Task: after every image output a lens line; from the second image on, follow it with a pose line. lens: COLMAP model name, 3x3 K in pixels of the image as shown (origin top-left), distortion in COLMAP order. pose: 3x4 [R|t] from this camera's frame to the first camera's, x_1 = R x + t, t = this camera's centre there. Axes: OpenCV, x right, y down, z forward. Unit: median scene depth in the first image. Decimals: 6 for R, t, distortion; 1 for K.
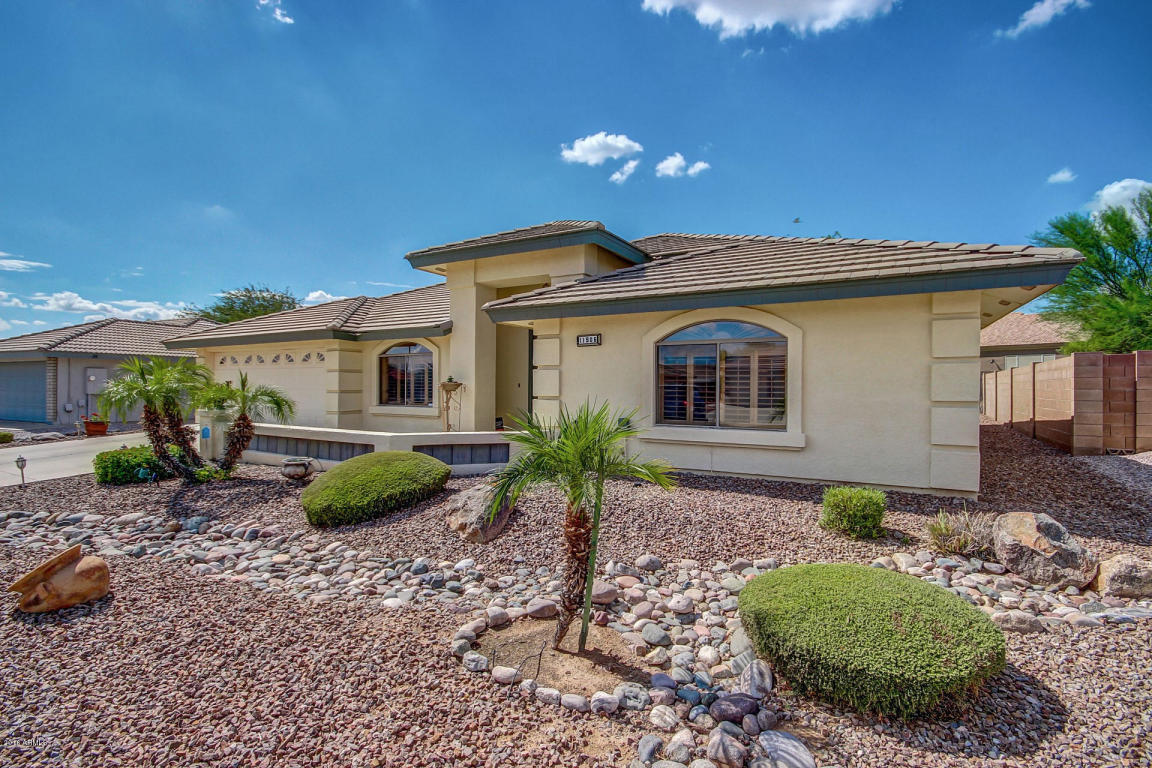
lens RADIAL K [[547.8, 0, 569.0], [0, 547.8, 386.2], [0, 0, 1]] dist [-0.004449, -0.001172]
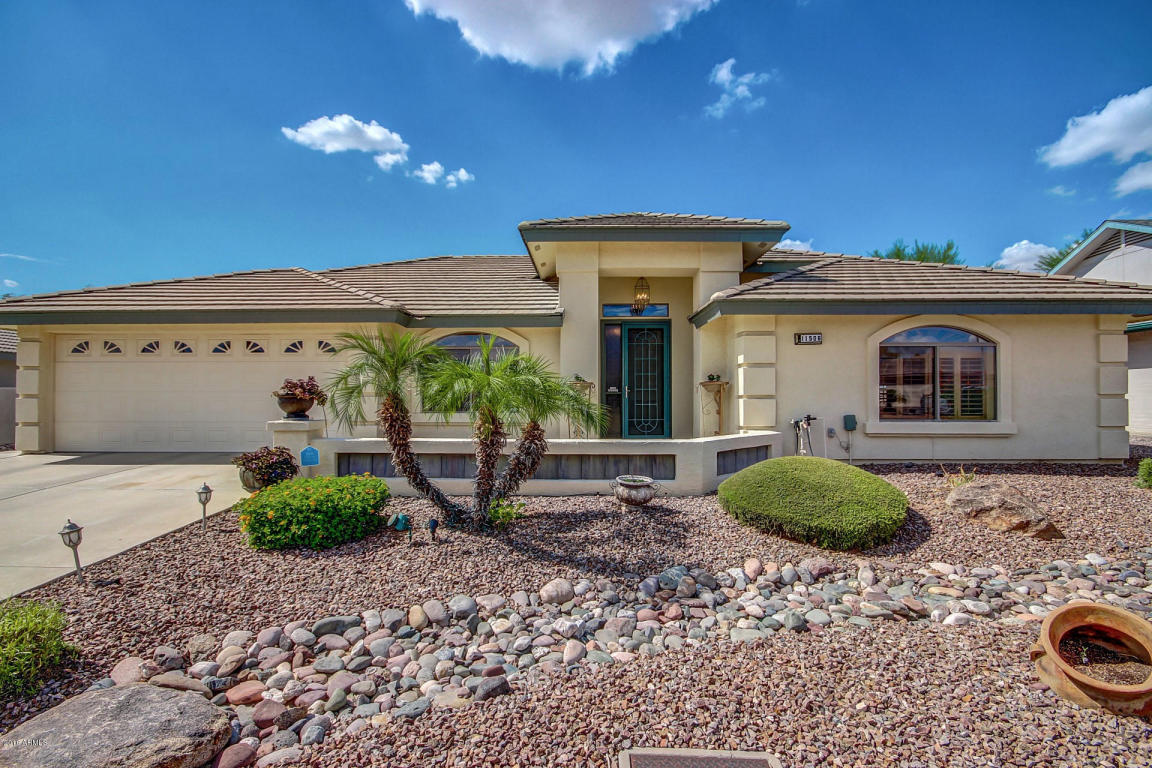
lens RADIAL K [[547.8, 0, 578.9], [0, 547.8, 381.3], [0, 0, 1]] dist [-0.004449, -0.001172]
pose [[0.870688, 0.008118, 0.491768, -0.812302], [0.004252, 0.999702, -0.024032, 0.016043], [-0.491817, 0.023015, 0.870395, 0.335127]]
